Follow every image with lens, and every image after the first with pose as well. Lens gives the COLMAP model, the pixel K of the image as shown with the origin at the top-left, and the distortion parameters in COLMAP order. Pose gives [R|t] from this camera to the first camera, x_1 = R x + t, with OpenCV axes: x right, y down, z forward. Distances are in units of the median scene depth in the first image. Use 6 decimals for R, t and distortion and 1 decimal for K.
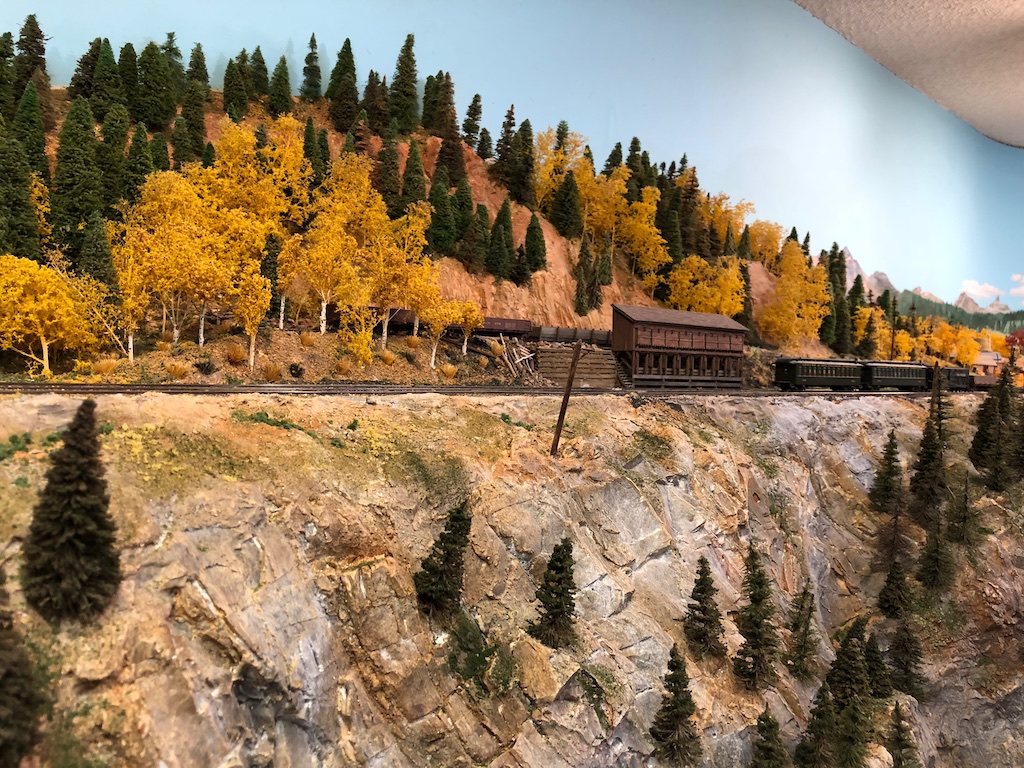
lens RADIAL K [[843.0, 0, 509.1], [0, 843.0, 377.3], [0, 0, 1]] dist [0.036322, -0.043726]
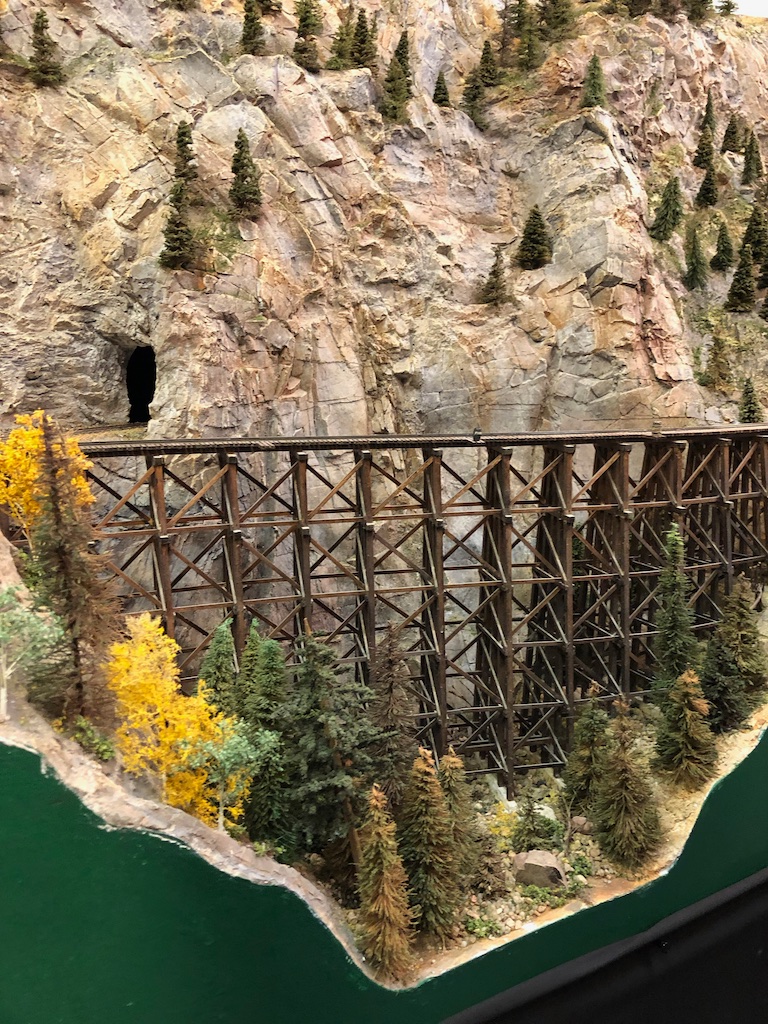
lens RADIAL K [[843.0, 0, 394.9], [0, 843.0, 502.0], [0, 0, 1]] dist [0.036322, -0.043726]
pose [[0.970722, 0.024023, -0.239000, 0.600852], [0.012126, 0.988817, 0.148642, 0.676066], [0.239898, -0.147188, 0.959575, -0.398654]]
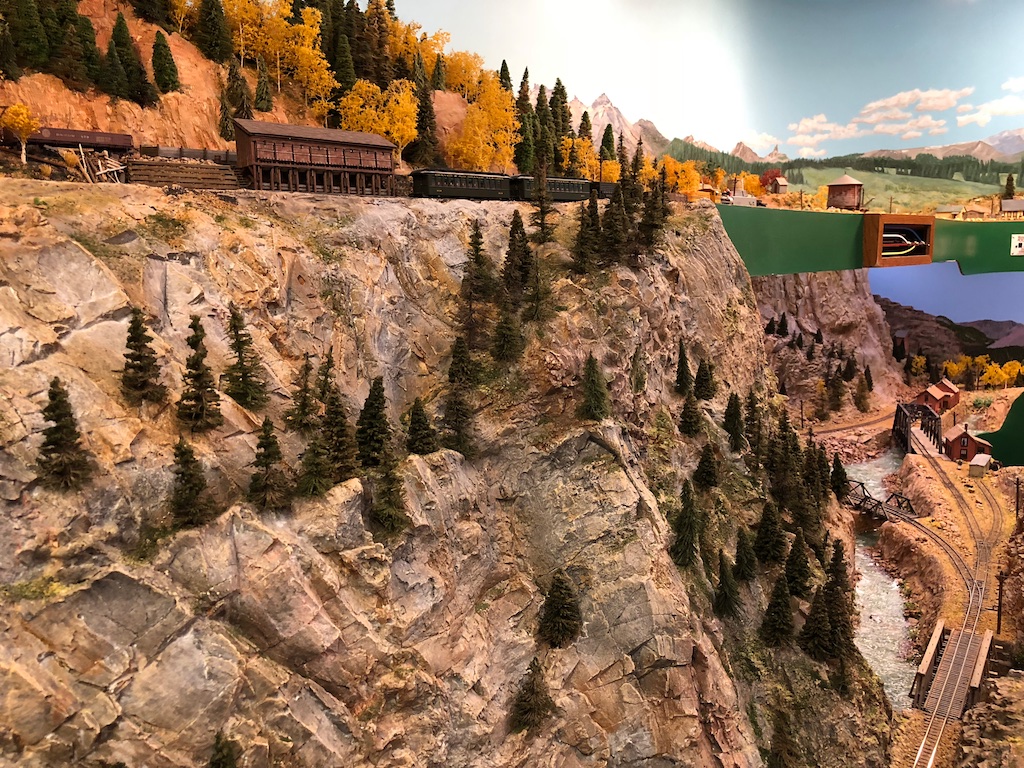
lens RADIAL K [[843.0, 0, 512.8], [0, 843.0, 372.4], [0, 0, 1]] dist [0.036322, -0.043726]
pose [[0.987501, -0.080257, 0.135651, 0.345803], [0.063641, 0.990404, 0.122676, 0.125204], [-0.144195, -0.112510, 0.983132, -0.048849]]
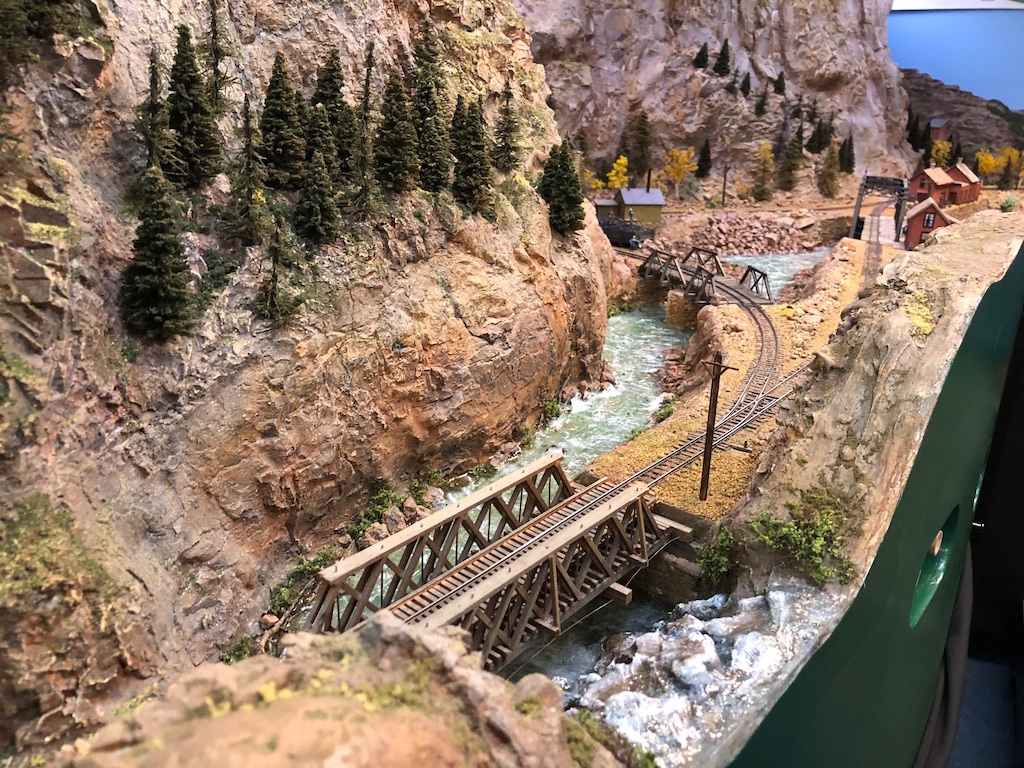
lens RADIAL K [[843.0, 0, 511.8], [0, 843.0, 368.1], [0, 0, 1]] dist [0.036322, -0.043726]
pose [[0.998994, -0.017799, 0.041163, 1.091387], [0.004730, 0.954565, 0.297965, 0.488628], [-0.044596, -0.297470, 0.953689, 0.595013]]
